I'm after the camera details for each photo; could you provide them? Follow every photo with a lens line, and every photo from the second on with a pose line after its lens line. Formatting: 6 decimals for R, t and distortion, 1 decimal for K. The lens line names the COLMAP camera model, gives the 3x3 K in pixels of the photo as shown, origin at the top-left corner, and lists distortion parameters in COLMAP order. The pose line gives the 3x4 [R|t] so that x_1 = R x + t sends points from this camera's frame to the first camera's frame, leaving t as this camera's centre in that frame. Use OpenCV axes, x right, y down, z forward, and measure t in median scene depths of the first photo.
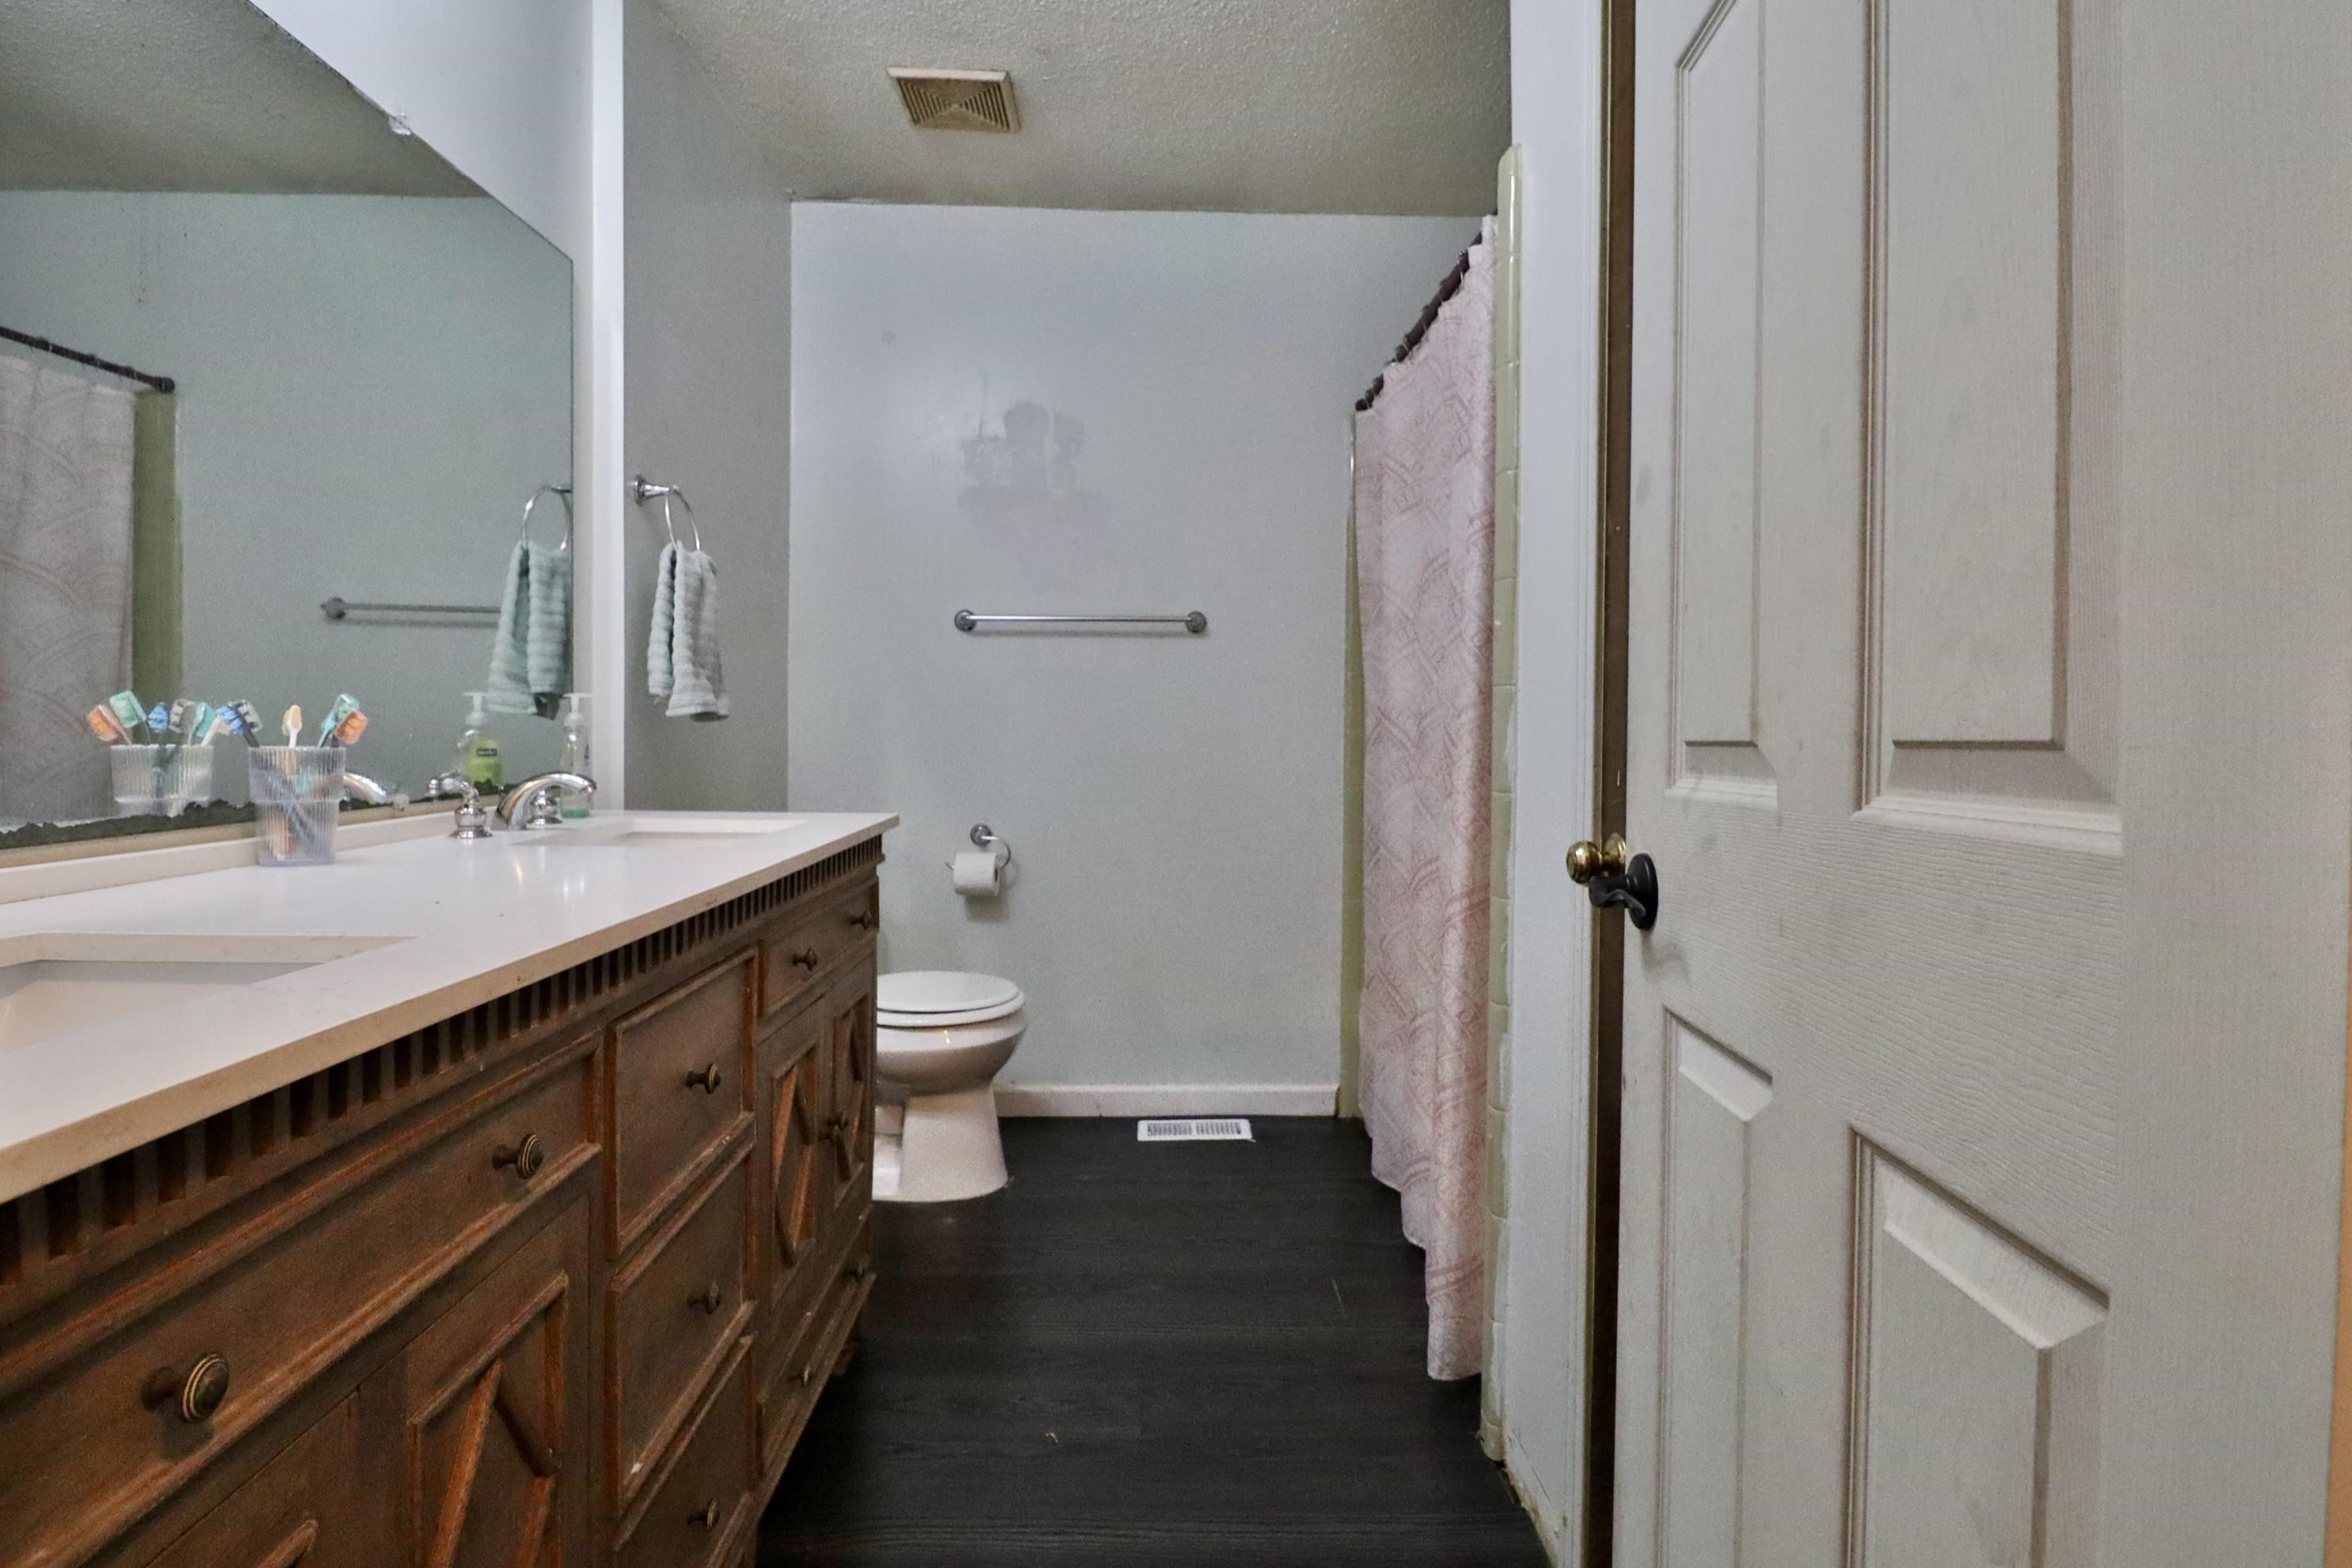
lens RADIAL K [[1221.8, 0, 1194.4], [0, 1221.8, 755.0], [0, 0, 1]] dist [0.010596, -0.024212]
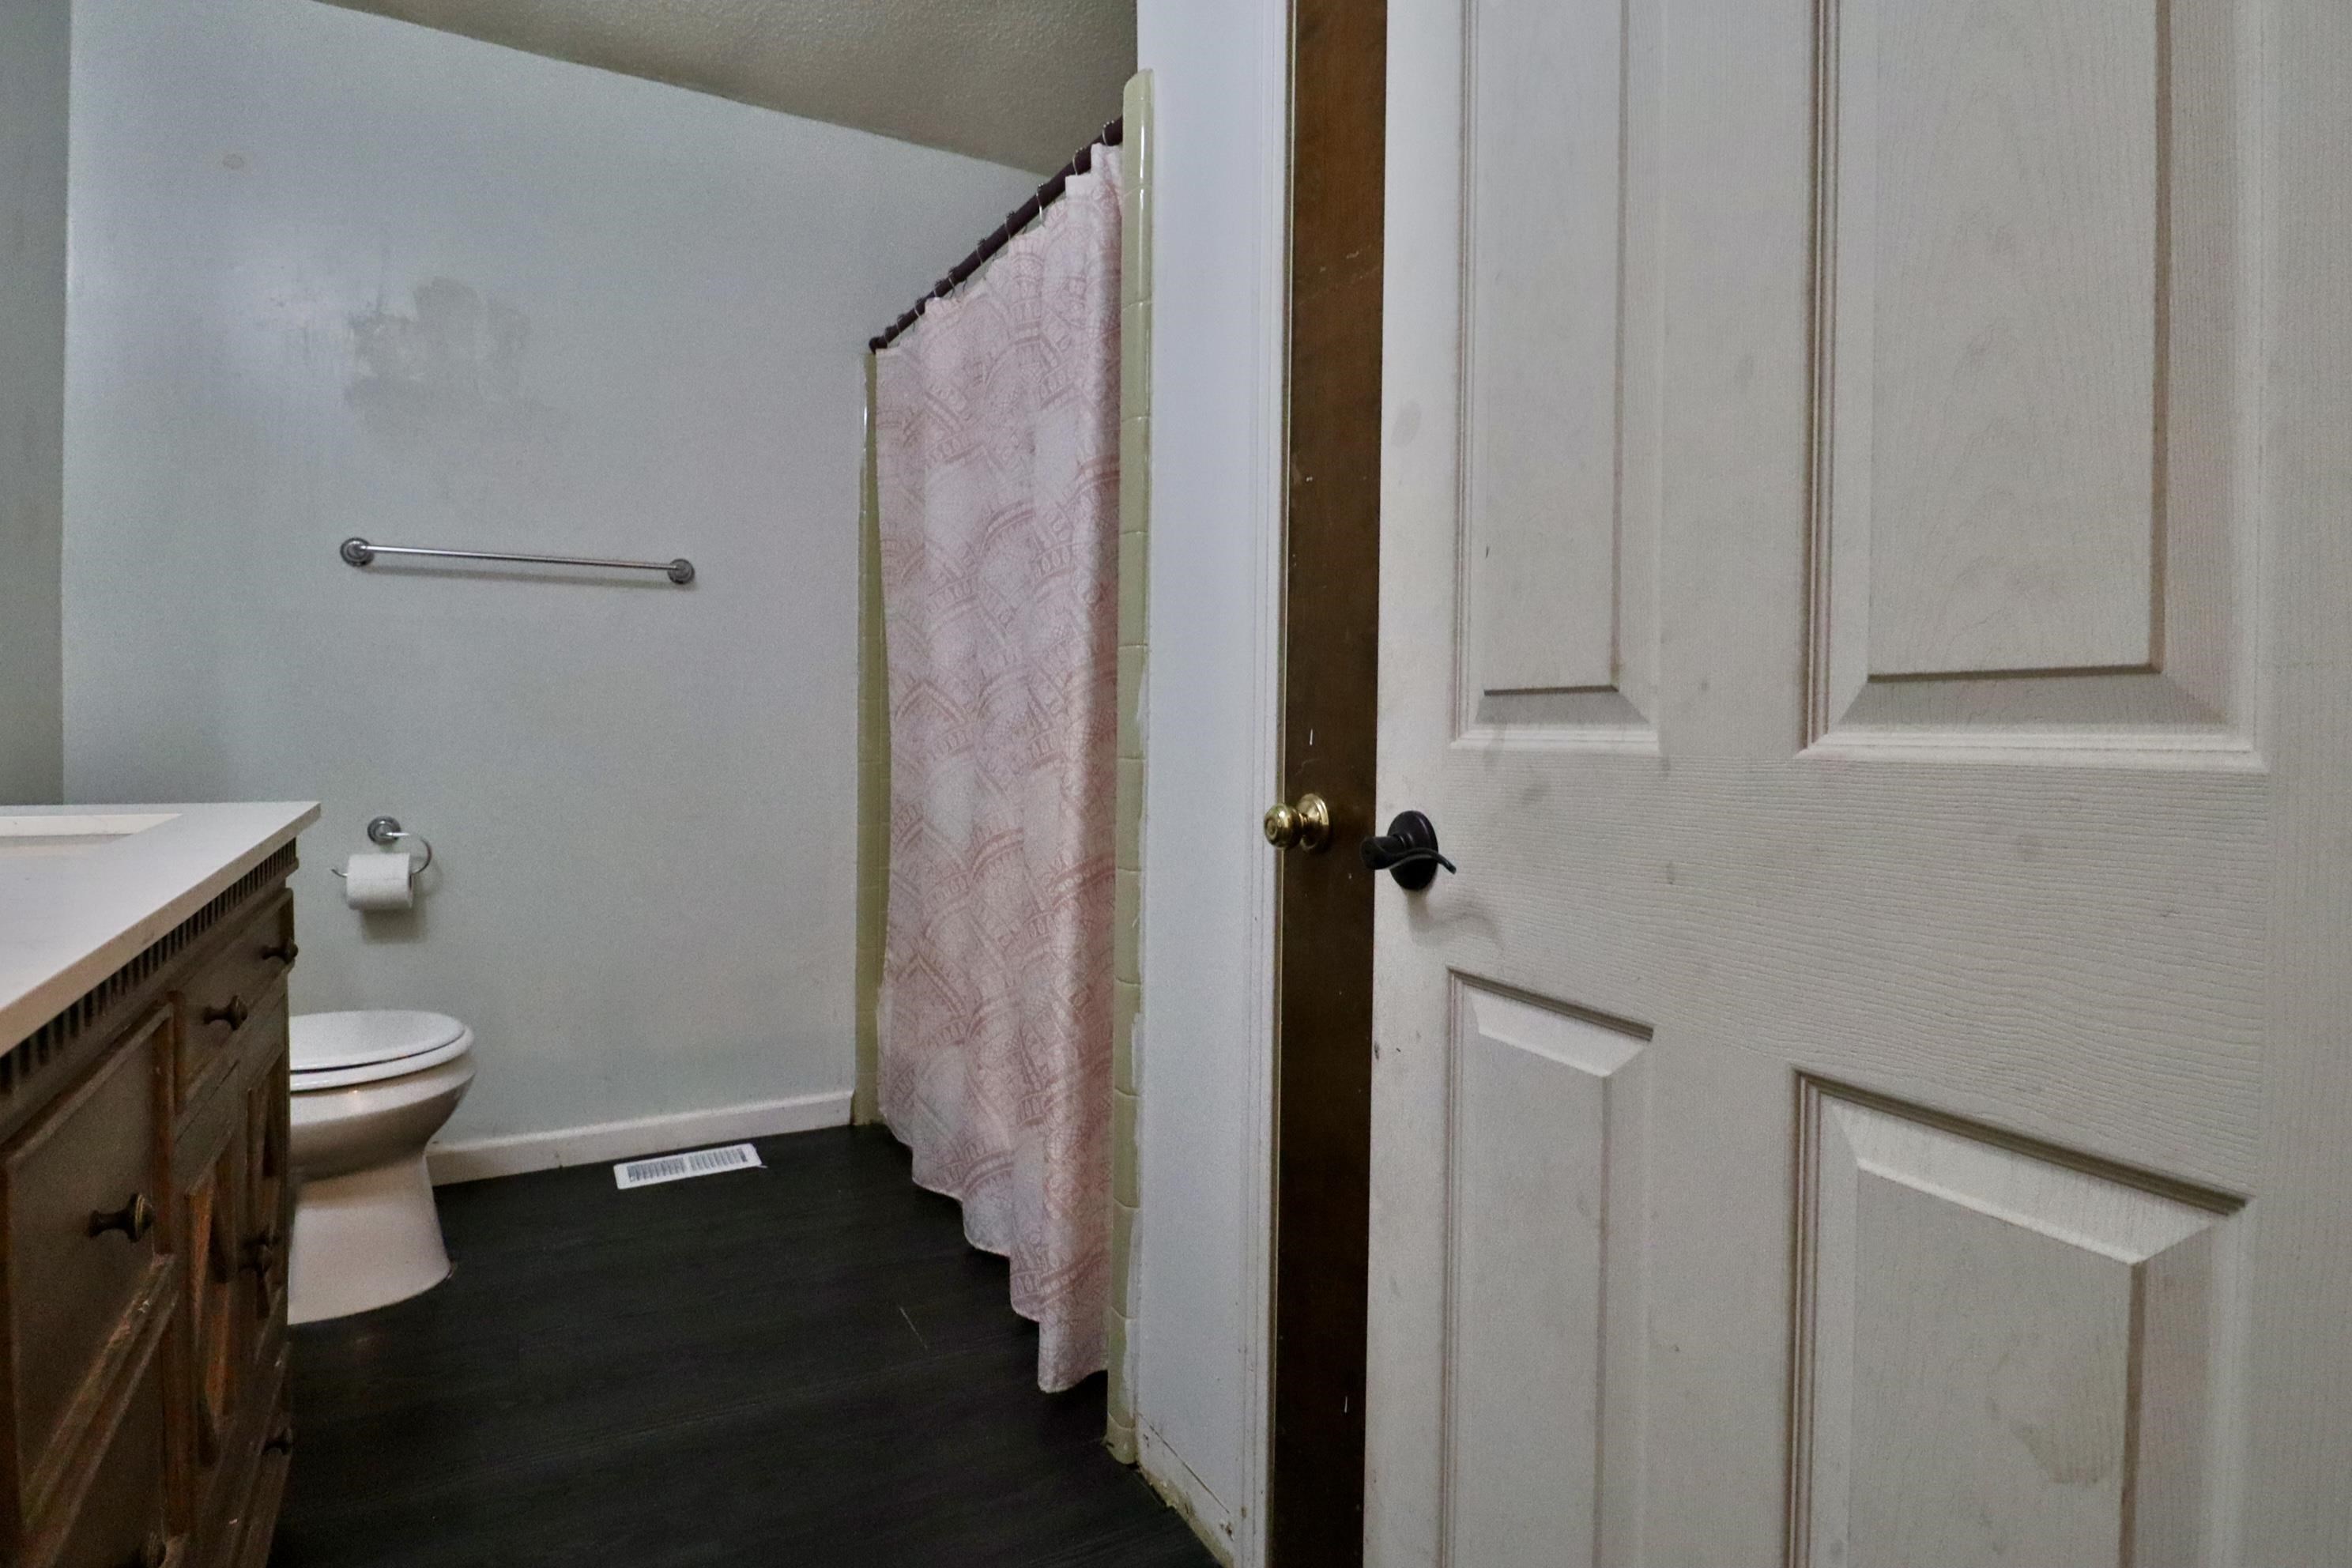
lens RADIAL K [[1221.8, 0, 1194.4], [0, 1221.8, 755.0], [0, 0, 1]] dist [0.010596, -0.024212]
pose [[0.886327, -0.010195, 0.462947, -0.118281], [0.003666, 0.999881, 0.014999, 0.011496], [-0.463045, -0.011597, 0.886259, 0.119163]]
